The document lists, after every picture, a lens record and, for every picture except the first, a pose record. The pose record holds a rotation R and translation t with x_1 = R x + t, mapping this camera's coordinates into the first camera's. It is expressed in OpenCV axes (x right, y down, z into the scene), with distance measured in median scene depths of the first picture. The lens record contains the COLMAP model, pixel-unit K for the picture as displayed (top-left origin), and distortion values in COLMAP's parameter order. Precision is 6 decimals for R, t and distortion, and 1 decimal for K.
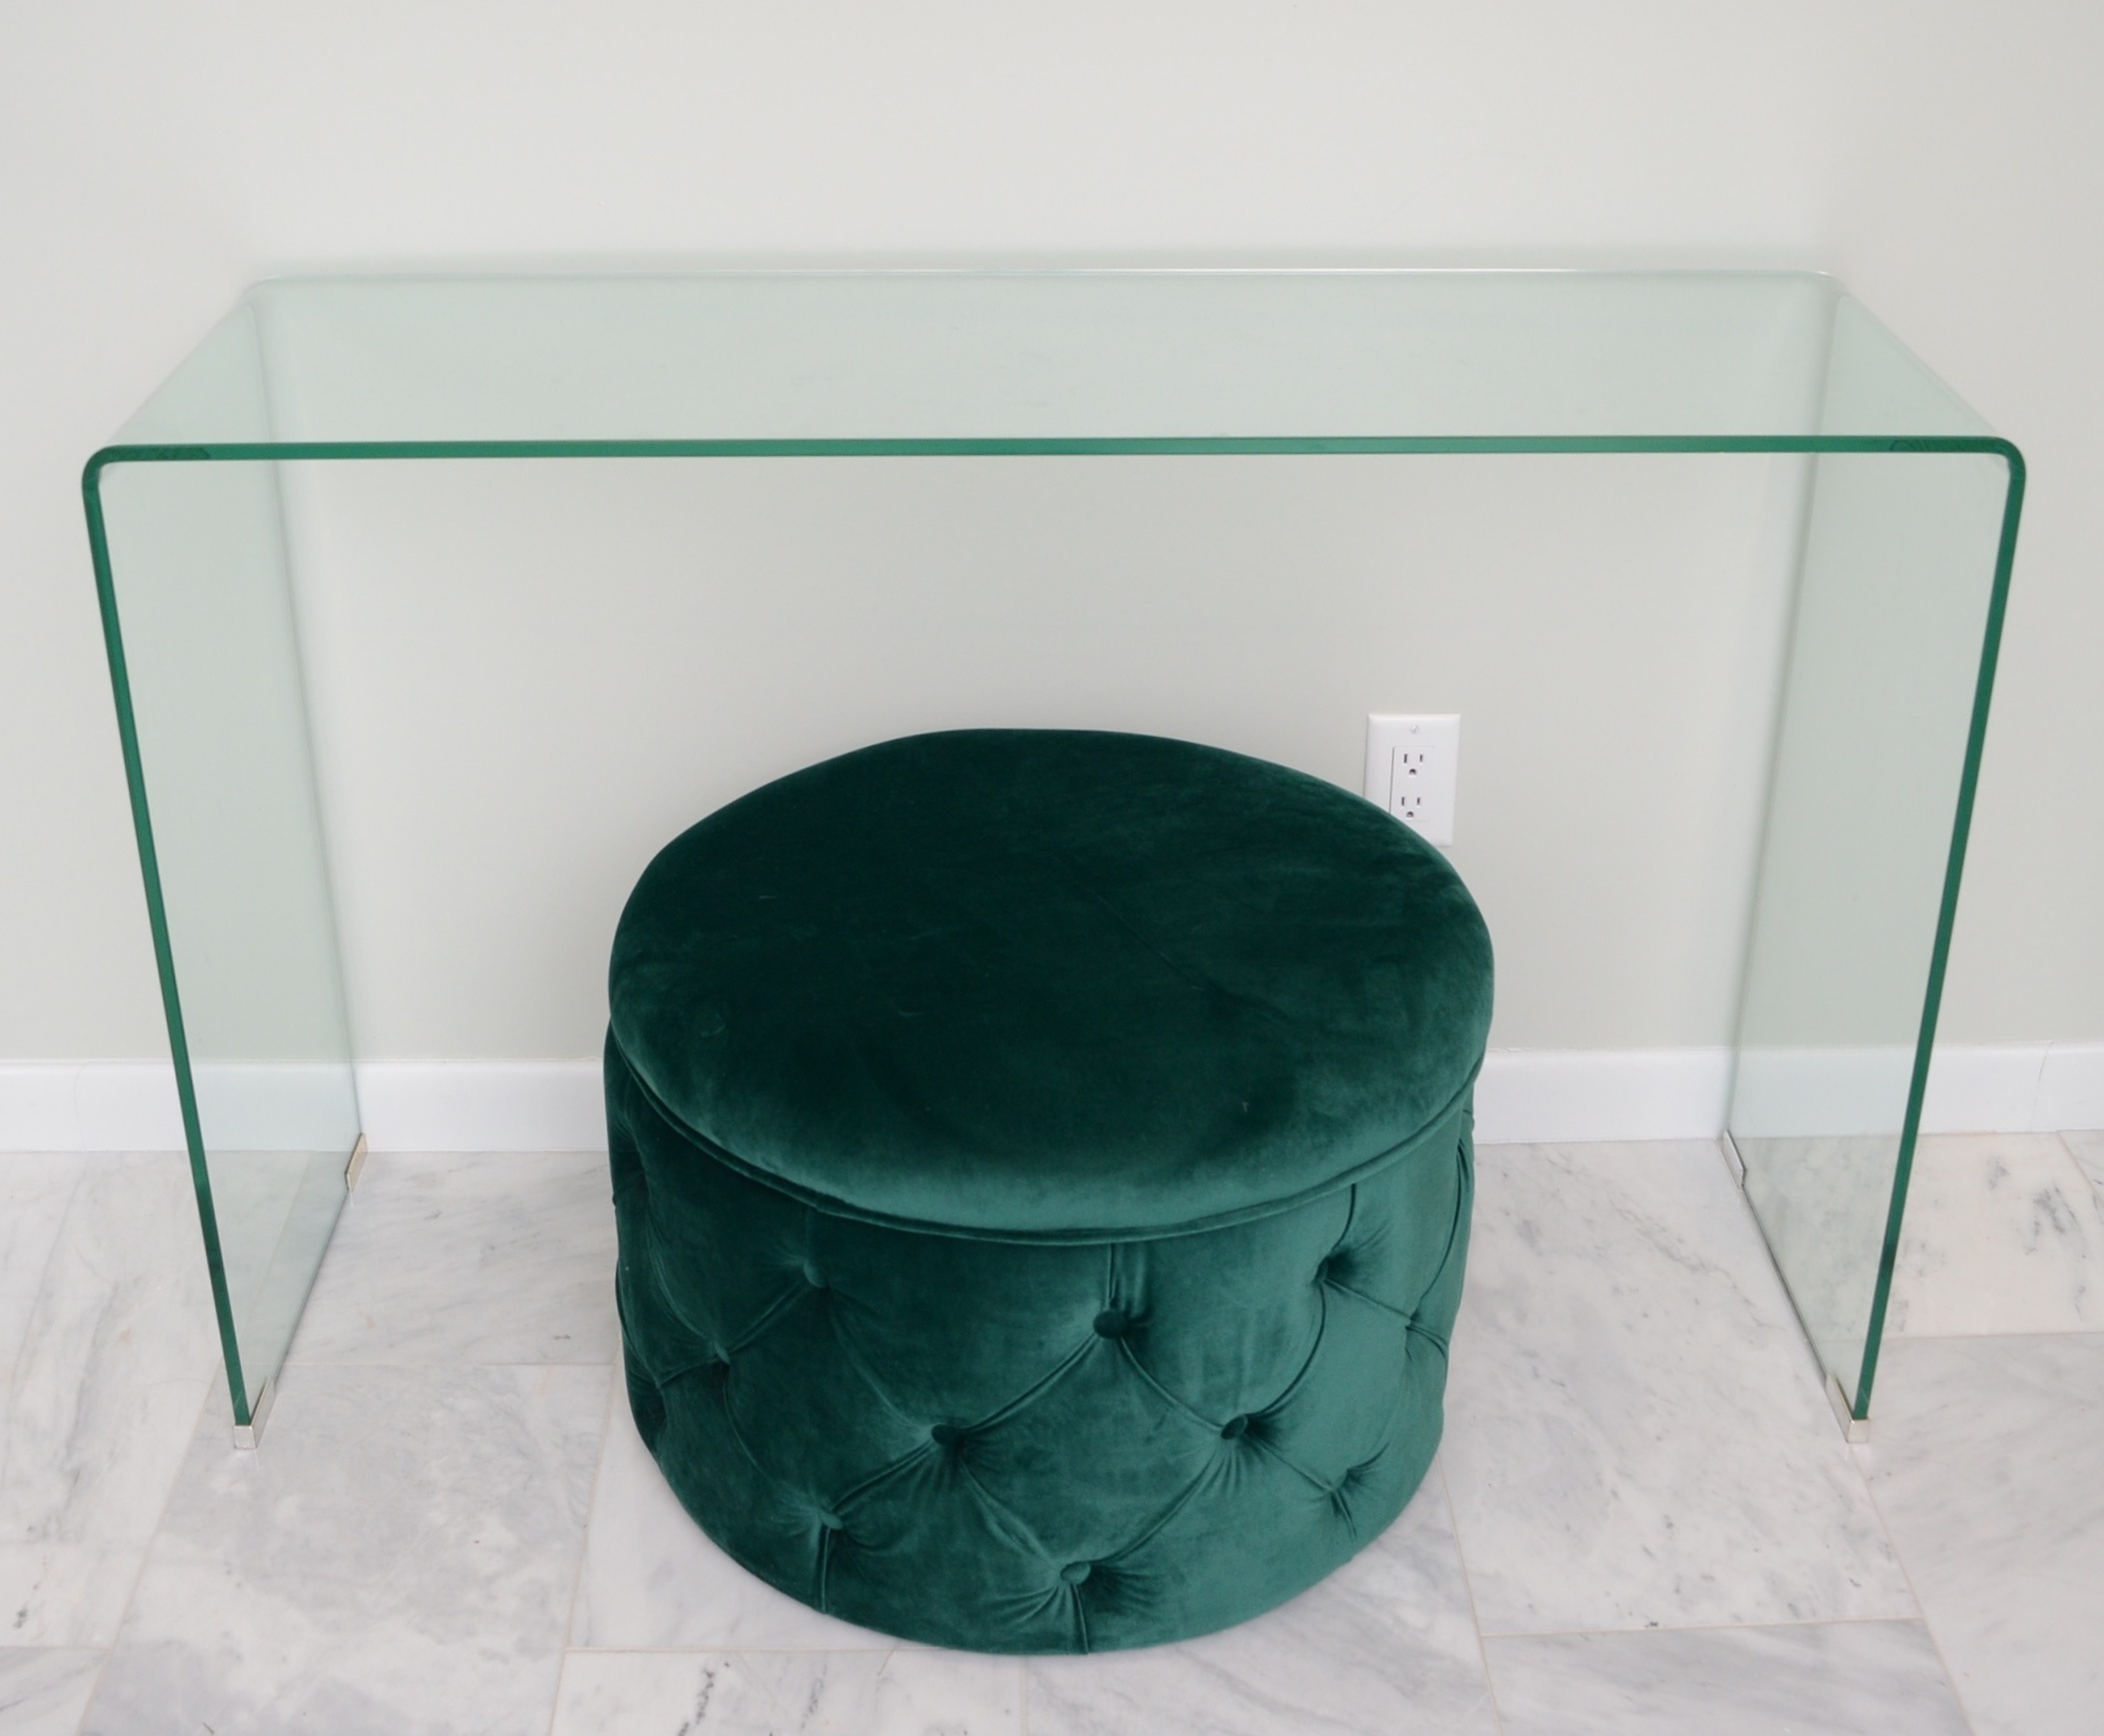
lens RADIAL K [[2661.5, 0, 1047.5], [0, 2661.5, 758.1], [0, 0, 1]] dist [-0.031012, -0.051286]
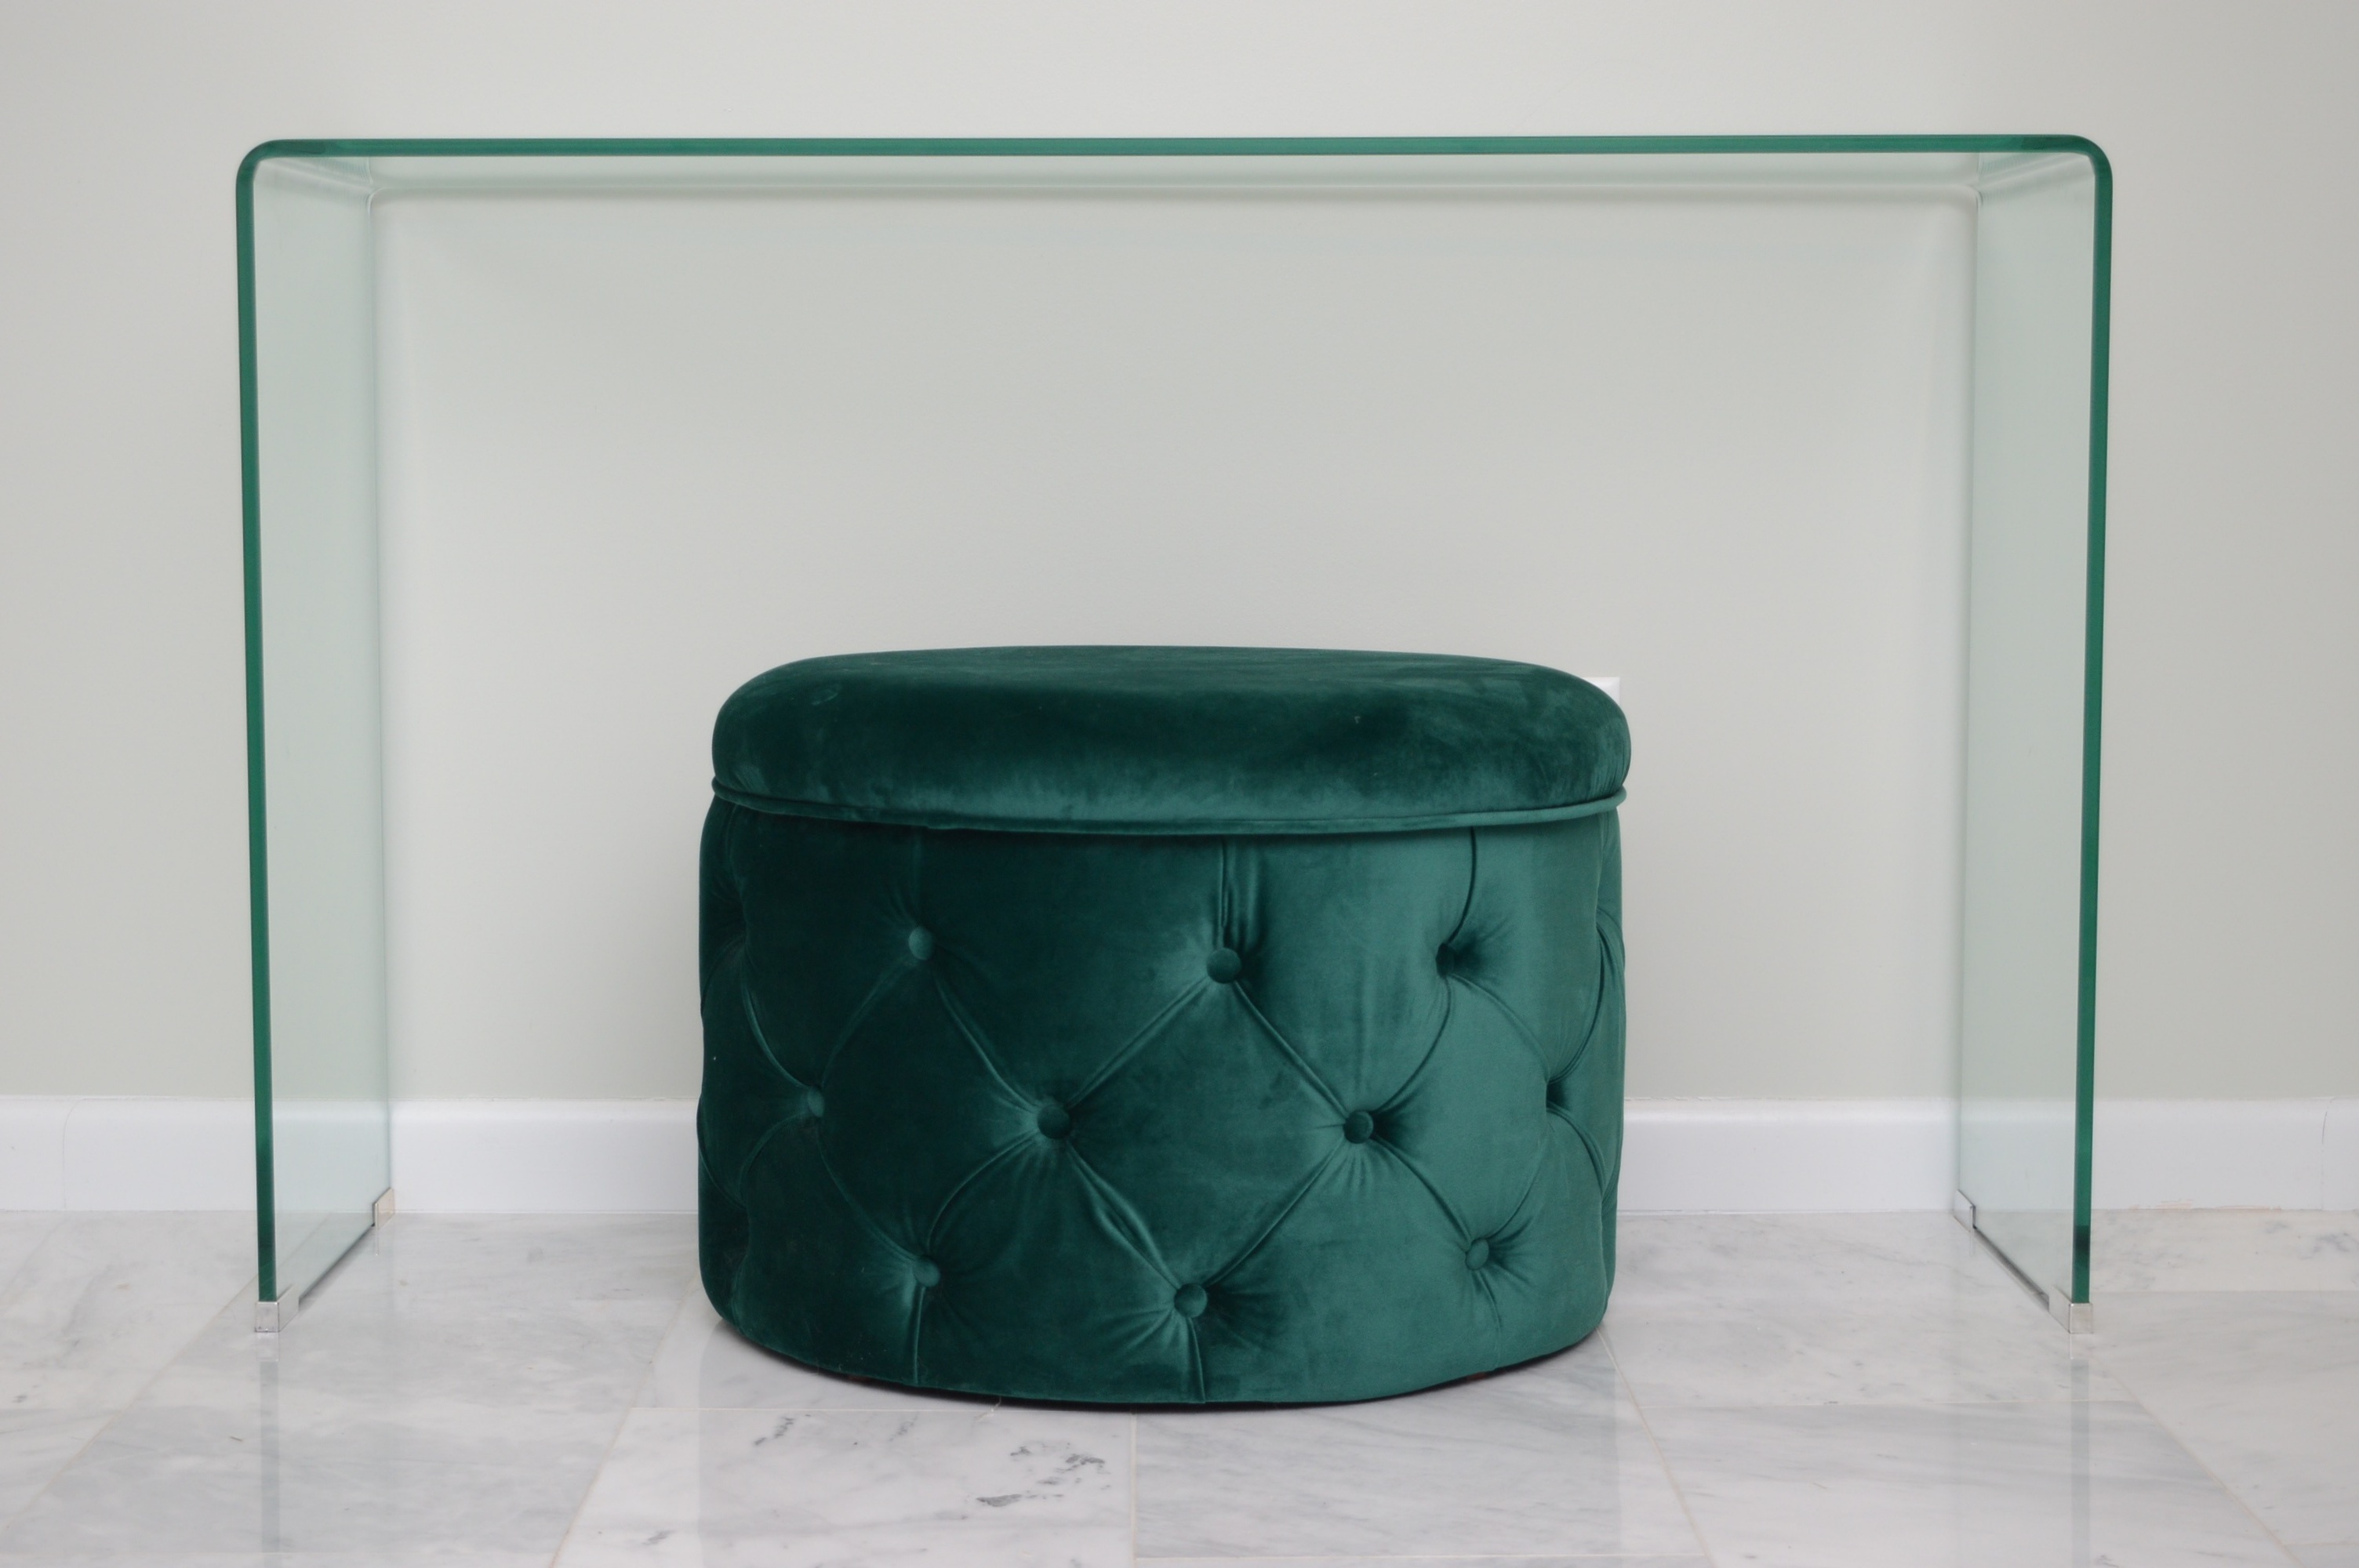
lens RADIAL K [[4021.2, 0, 1179.5], [0, 4021.2, 784.0], [0, 0, 1]] dist [0.044774, 0.037515]
pose [[0.999891, -0.000763, -0.014727, 0.025231], [-0.004455, 0.936372, -0.350980, 0.579906], [0.014058, 0.351007, 0.936267, -0.344881]]
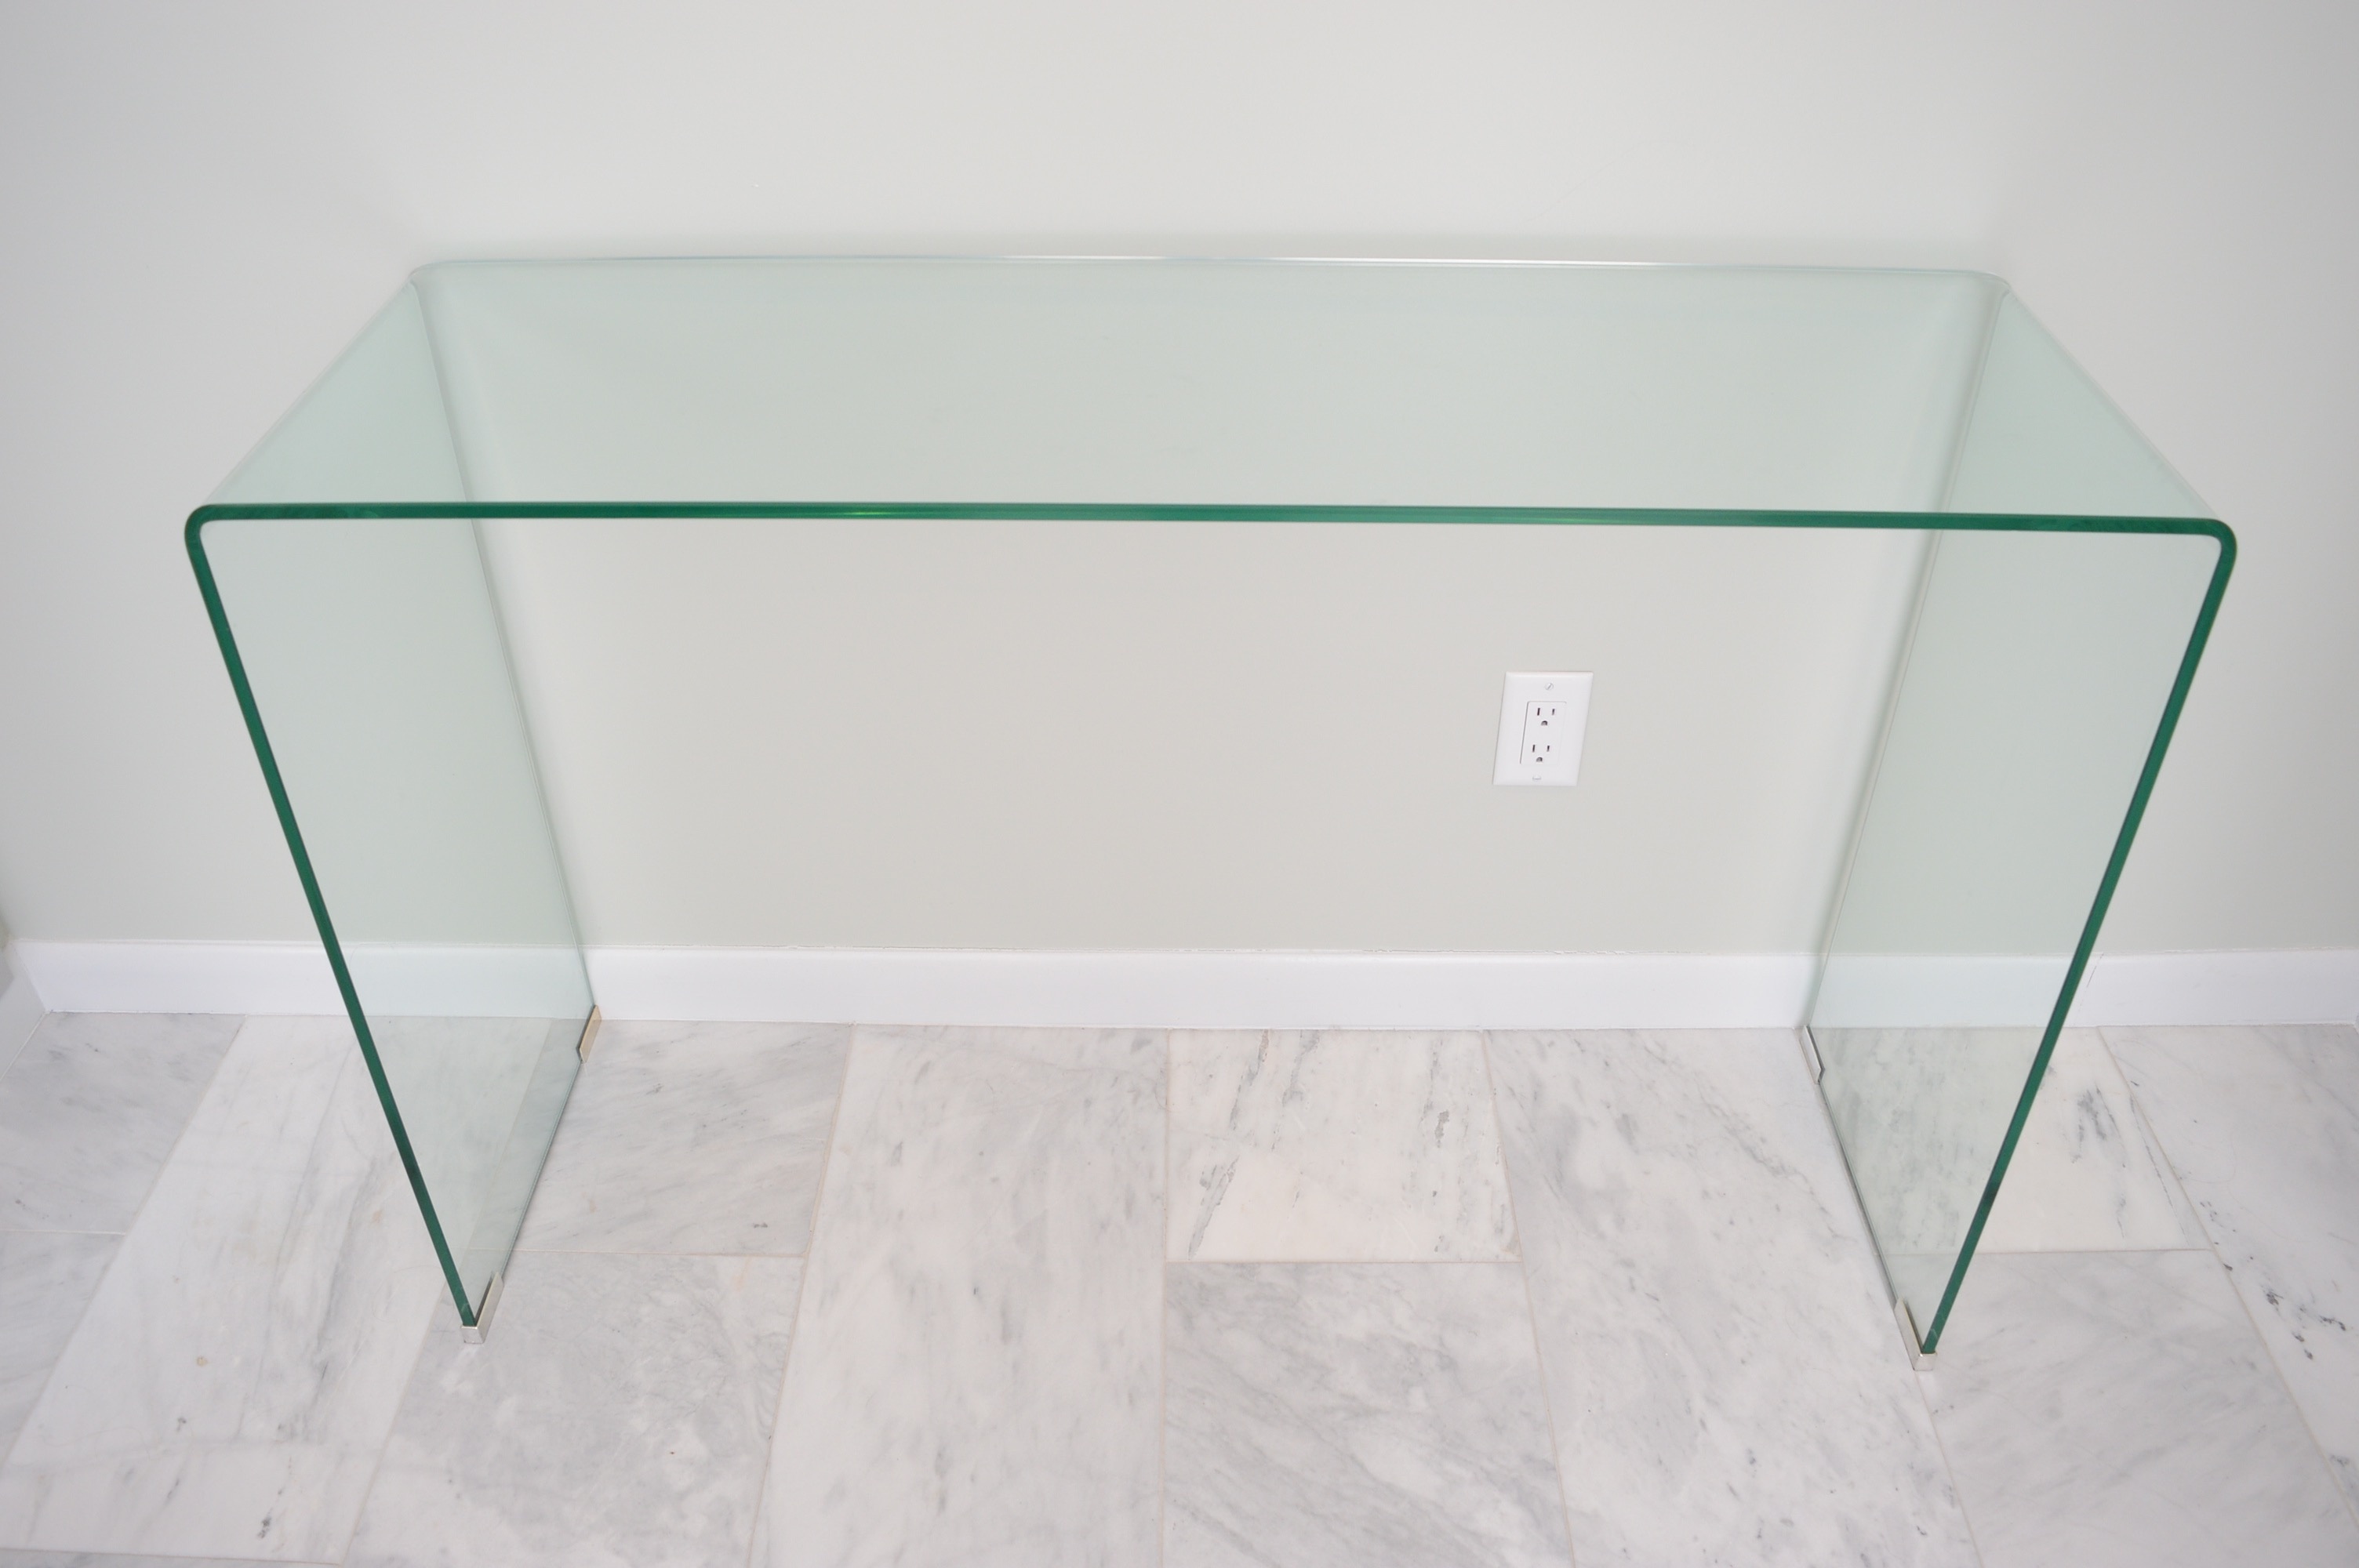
lens RADIAL K [[1883.7, 0, 1179.5], [0, 1883.7, 784.0], [0, 0, 1]] dist [-0.066996, 0.000552]
pose [[0.999557, 0.017041, -0.024405, 0.011249], [-0.012129, 0.981929, 0.188860, -0.127242], [0.027183, -0.188480, 0.981701, 0.288359]]
